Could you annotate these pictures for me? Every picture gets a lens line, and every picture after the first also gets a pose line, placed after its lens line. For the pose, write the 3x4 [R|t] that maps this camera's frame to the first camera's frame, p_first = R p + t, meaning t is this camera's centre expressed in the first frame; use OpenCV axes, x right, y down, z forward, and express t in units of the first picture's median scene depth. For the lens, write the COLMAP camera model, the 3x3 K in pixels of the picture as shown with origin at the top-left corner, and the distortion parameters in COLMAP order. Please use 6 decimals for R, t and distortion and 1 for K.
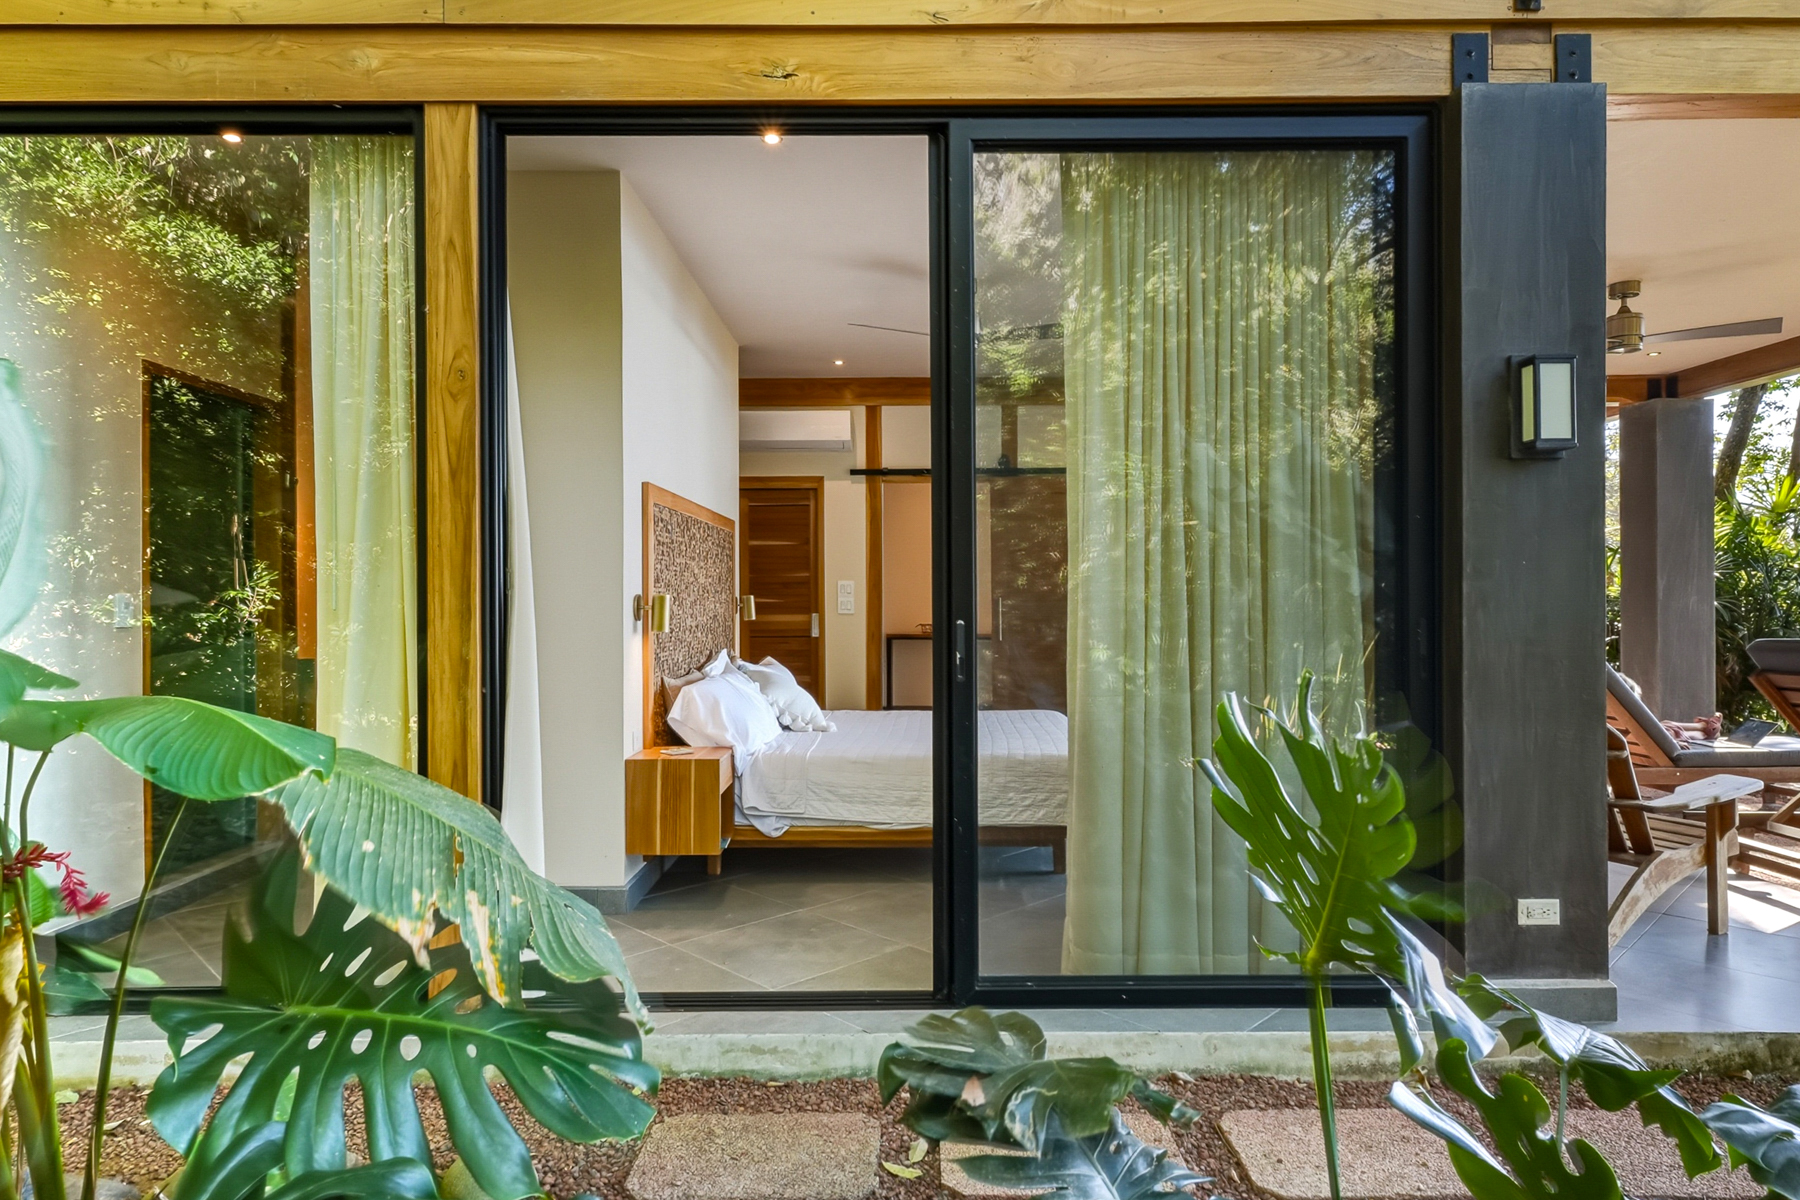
lens RADIAL K [[986.2, 0, 900.0], [0, 986.2, 600.0], [0, 0, 1]] dist [0.004268, 0.001462]
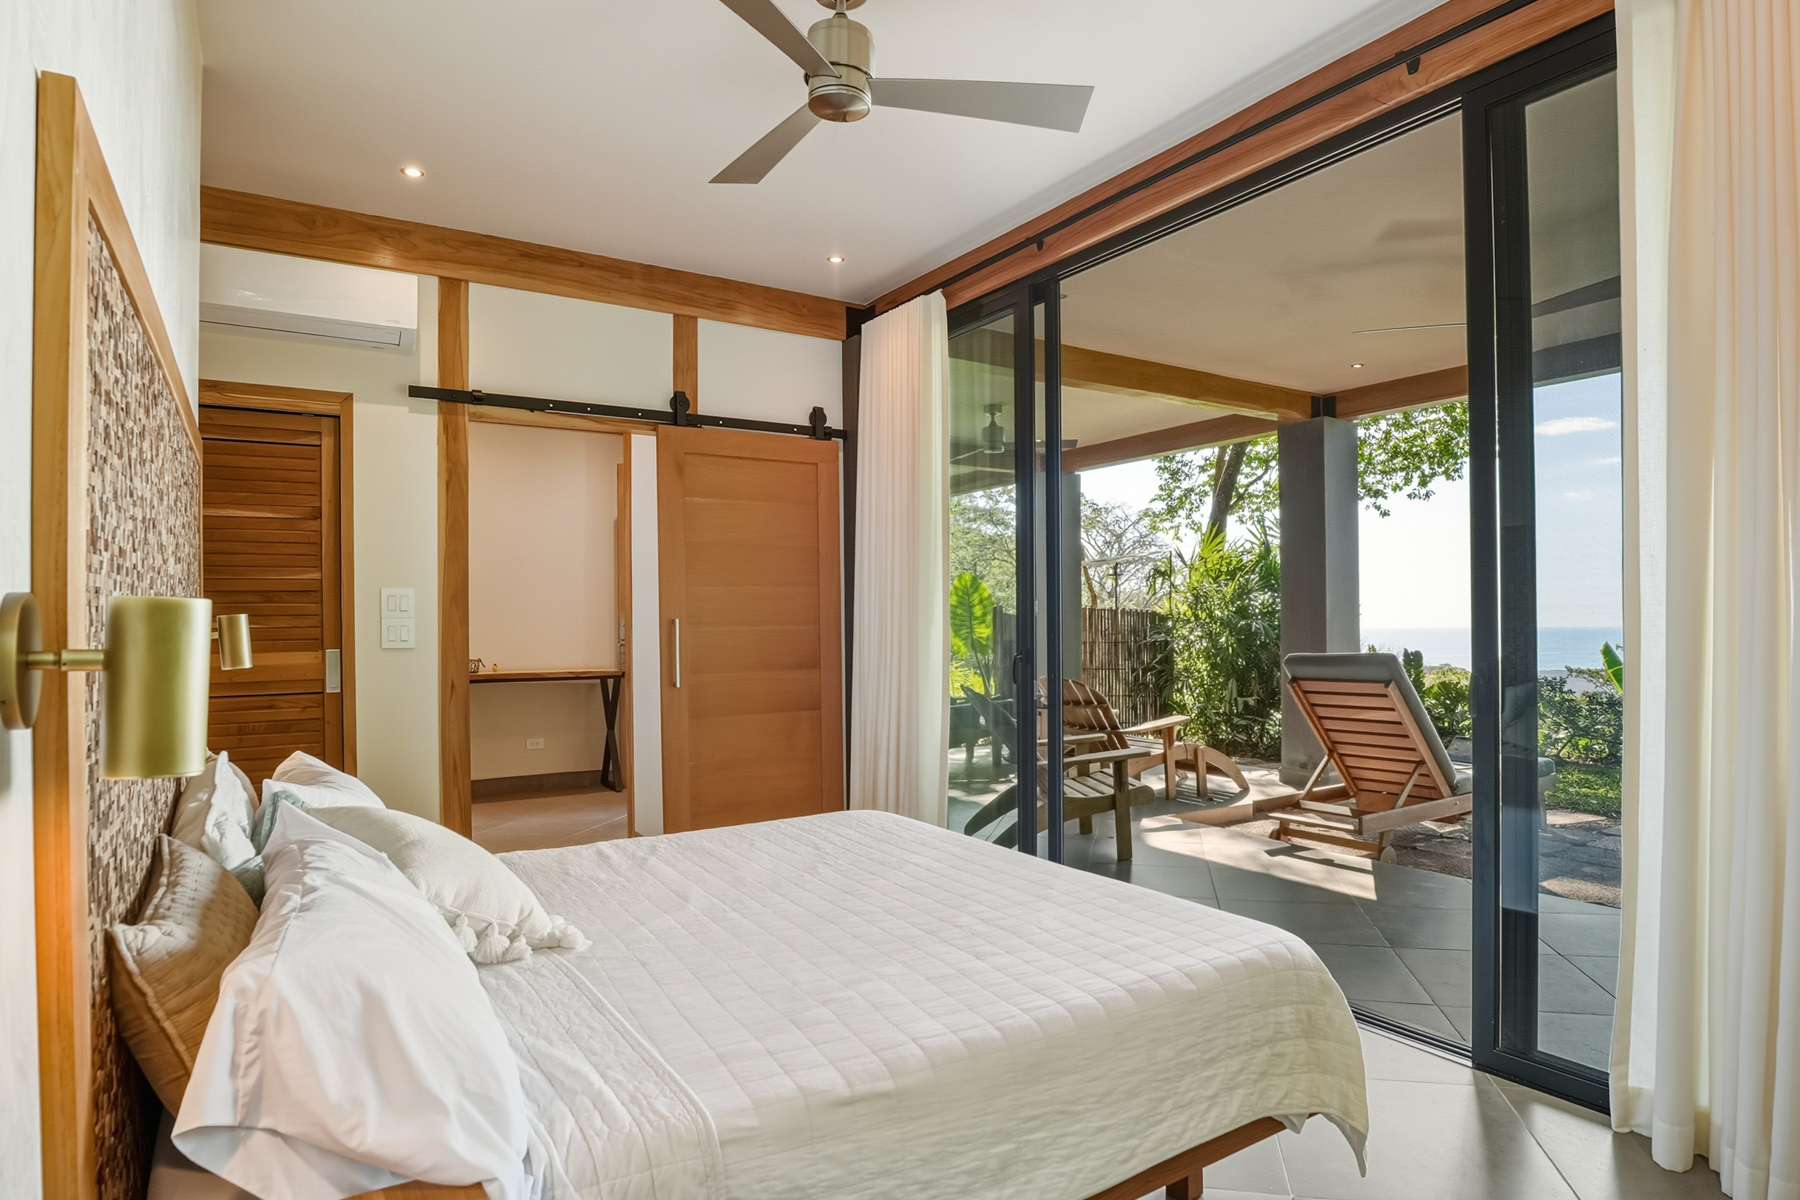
lens RADIAL K [[984.3, 0, 902.5], [0, 984.3, 619.1], [0, 0, 1]] dist [-0.049218, 0.000406]
pose [[0.833757, -0.002238, 0.552127, -0.119798], [0.004468, 0.999986, -0.002693, 0.000499], [-0.552114, 0.004712, 0.833756, 0.398278]]
